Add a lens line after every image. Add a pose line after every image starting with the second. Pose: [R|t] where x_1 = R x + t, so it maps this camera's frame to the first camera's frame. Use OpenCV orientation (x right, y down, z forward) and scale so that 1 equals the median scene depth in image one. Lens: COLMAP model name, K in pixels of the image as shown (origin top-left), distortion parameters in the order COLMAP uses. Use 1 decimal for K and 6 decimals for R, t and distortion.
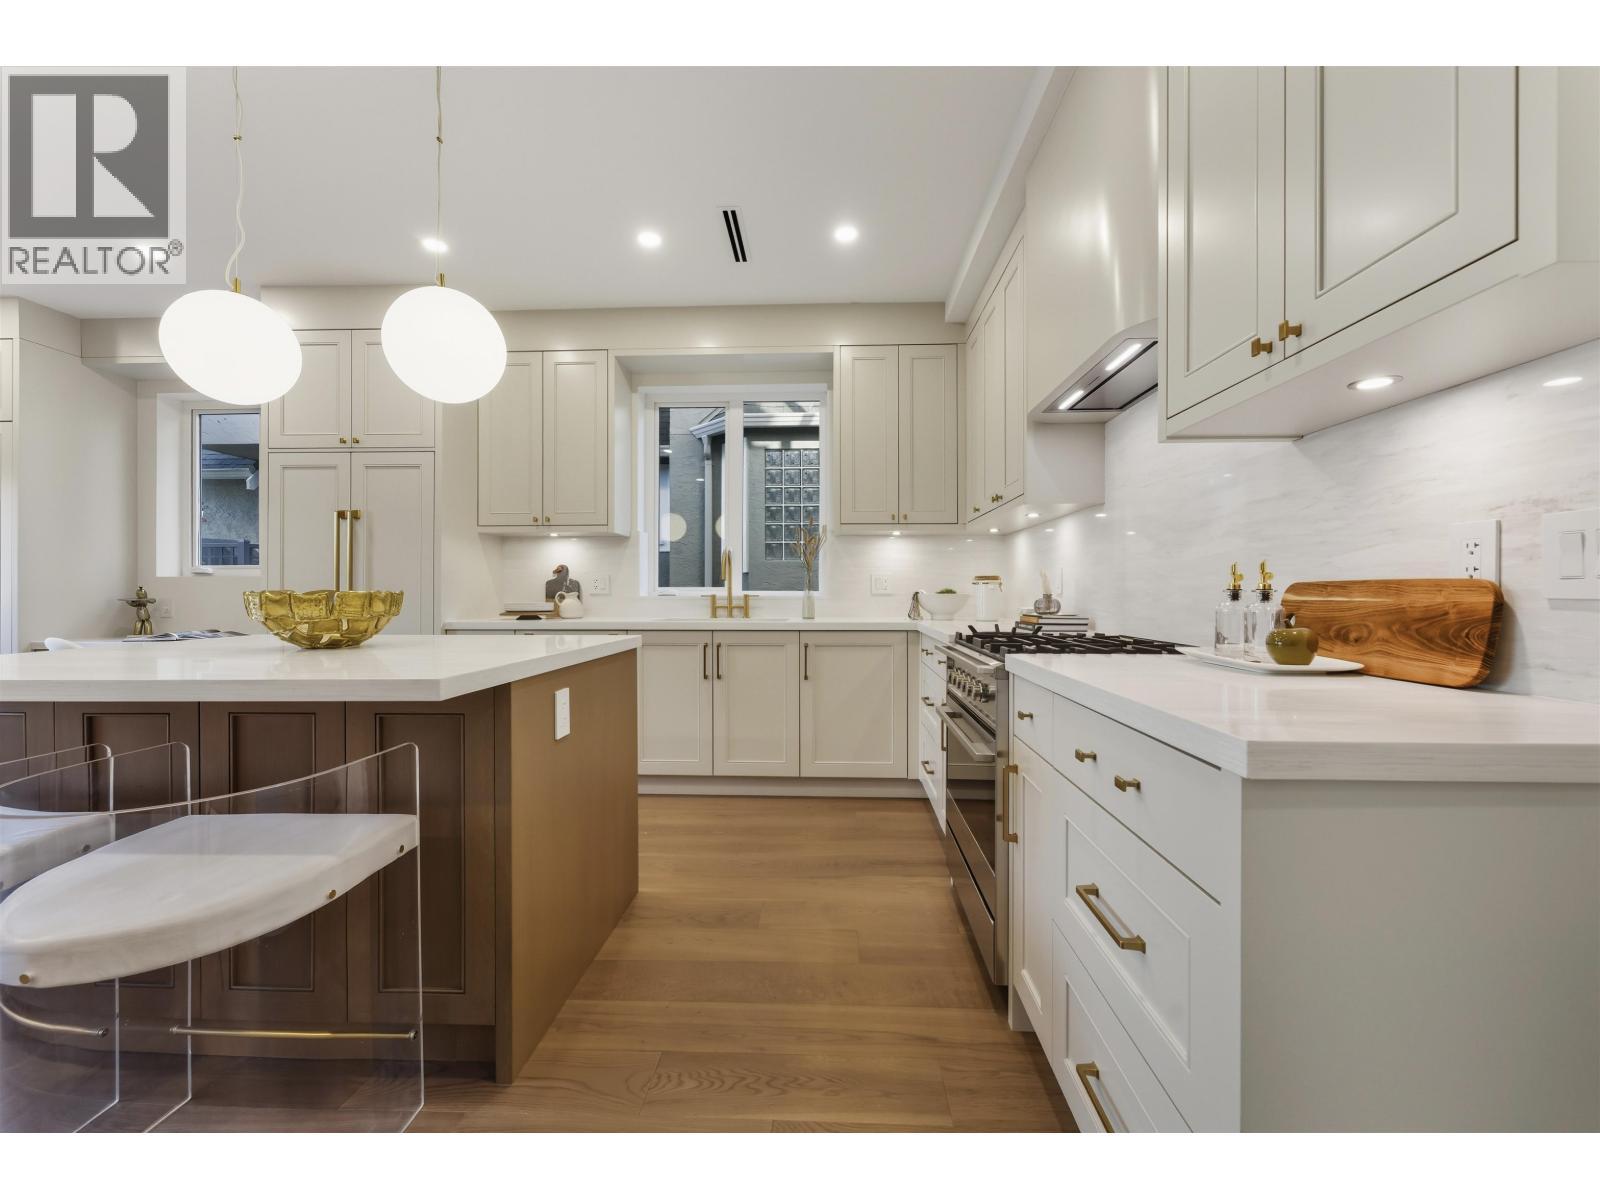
lens RADIAL K [[653.7, 0, 804.8], [0, 653.7, 594.5], [0, 0, 1]] dist [-0.003189, -0.001310]
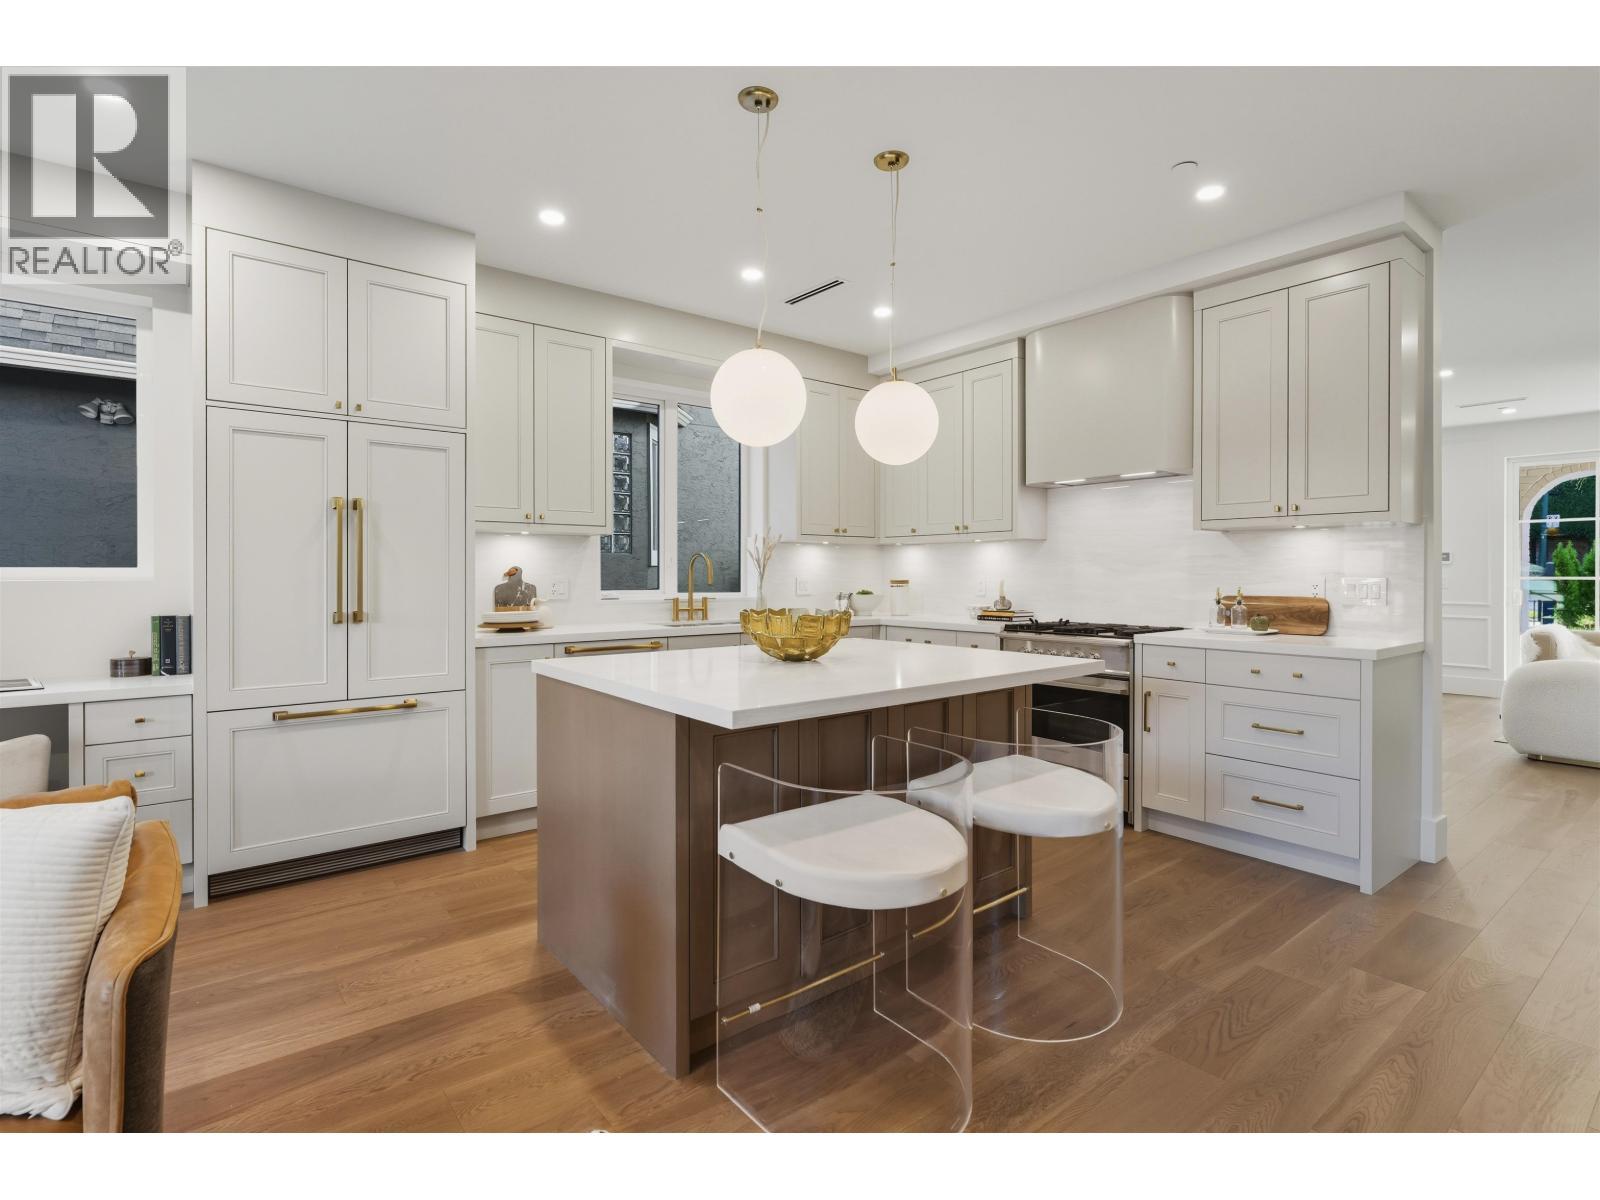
lens RADIAL K [[789.5, 0, 799.7], [0, 789.5, 577.8], [0, 0, 1]] dist [0.000018, -0.000428]
pose [[0.754957, -0.002098, 0.655770, -1.041582], [0.001927, 0.999998, 0.000981, -0.041225], [-0.655771, 0.000523, 0.754960, -0.044616]]
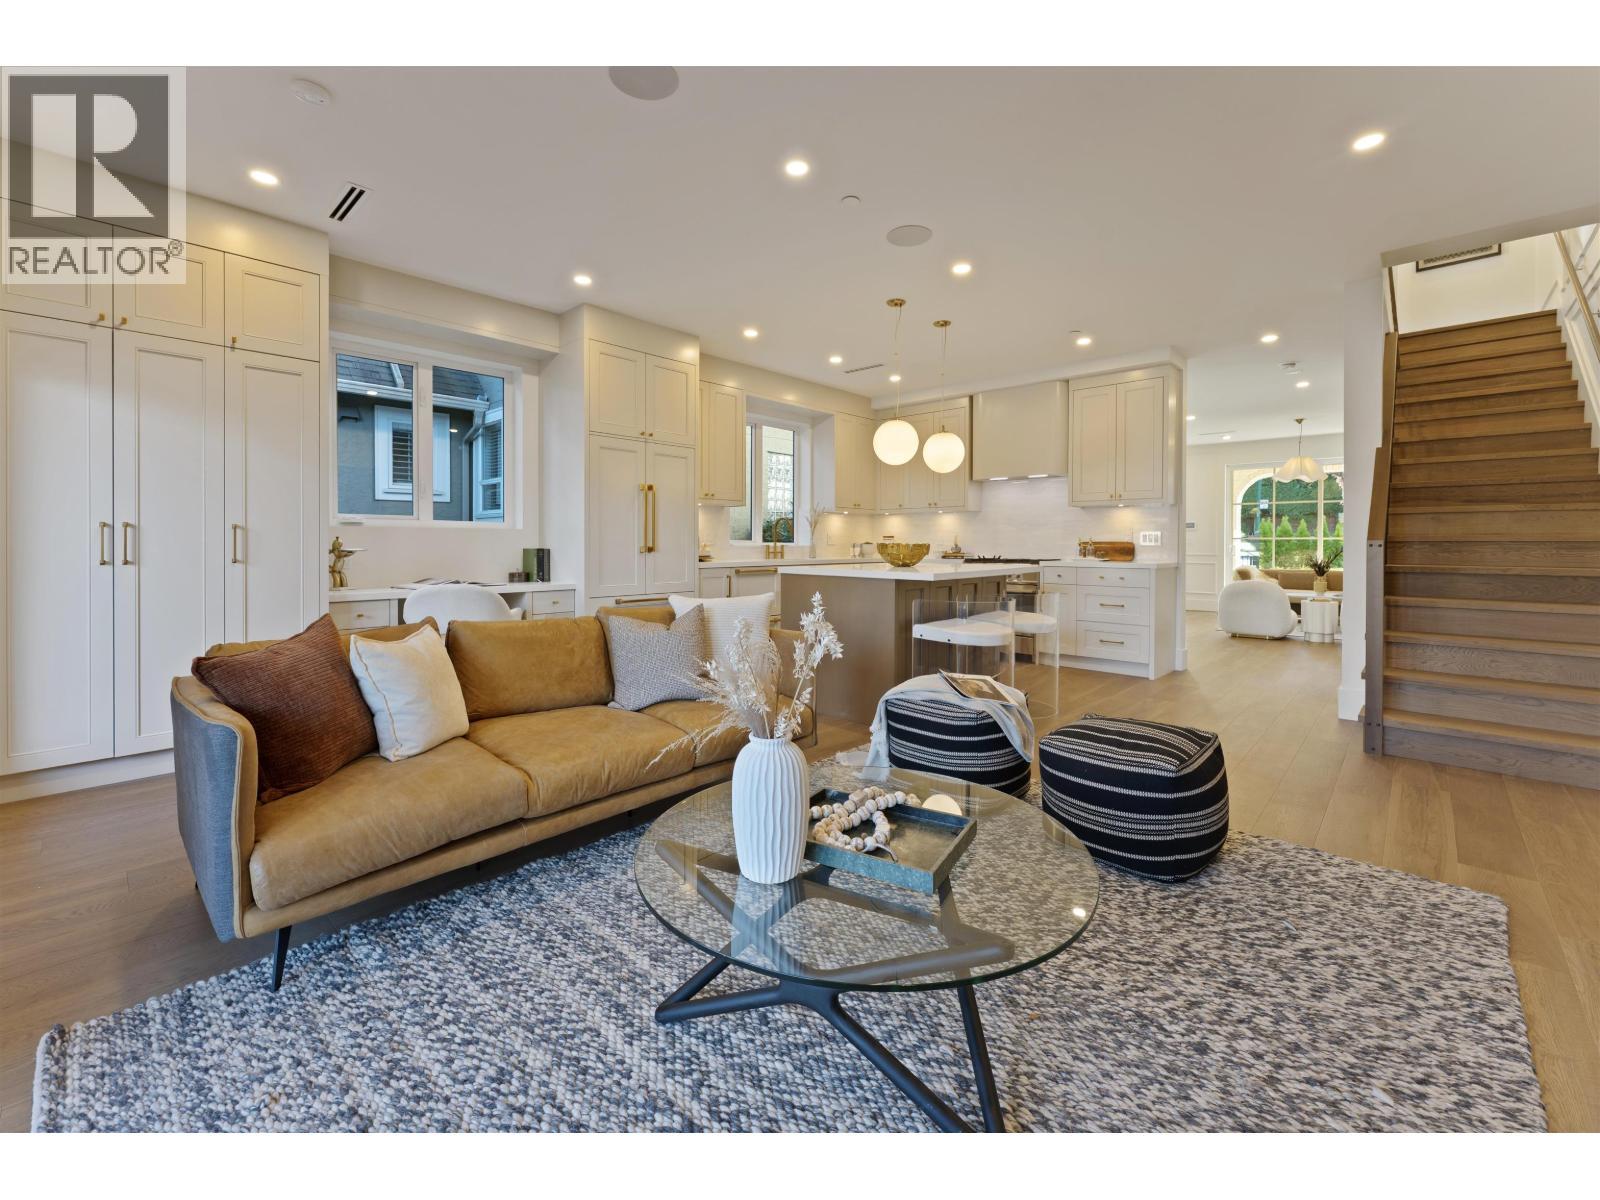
lens RADIAL K [[653.7, 0, 802.8], [0, 653.7, 549.6], [0, 0, 1]] dist [-0.003189, -0.001310]
pose [[0.653151, -0.005956, 0.757204, -1.769885], [-0.000206, 0.999968, 0.008044, -0.000026], [-0.757228, -0.005410, 0.653129, -0.190301]]
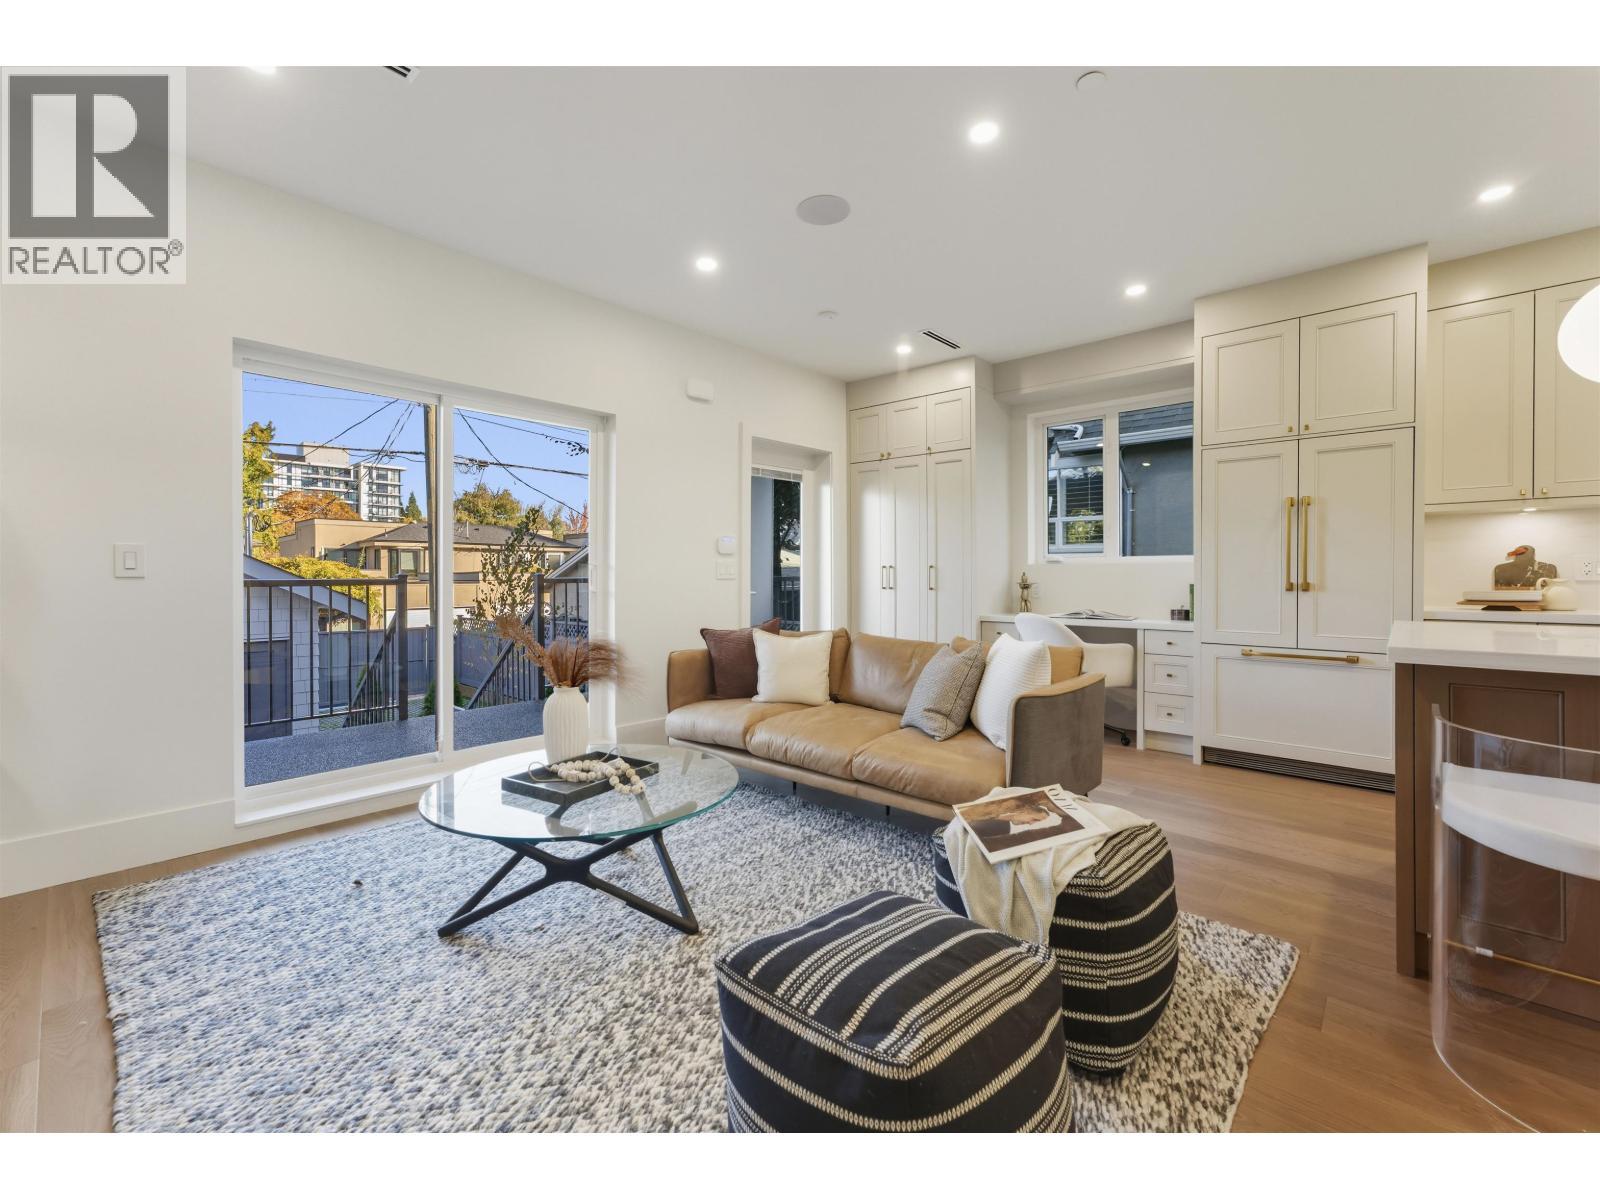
lens RADIAL K [[667.2, 0, 806.1], [0, 667.2, 586.0], [0, 0, 1]] dist [0.001732, 0.000391]
pose [[0.771800, 0.009395, -0.635796, -0.723815], [-0.003172, 0.999935, 0.010925, 0.000113], [0.635858, -0.006415, 0.771780, -0.330627]]
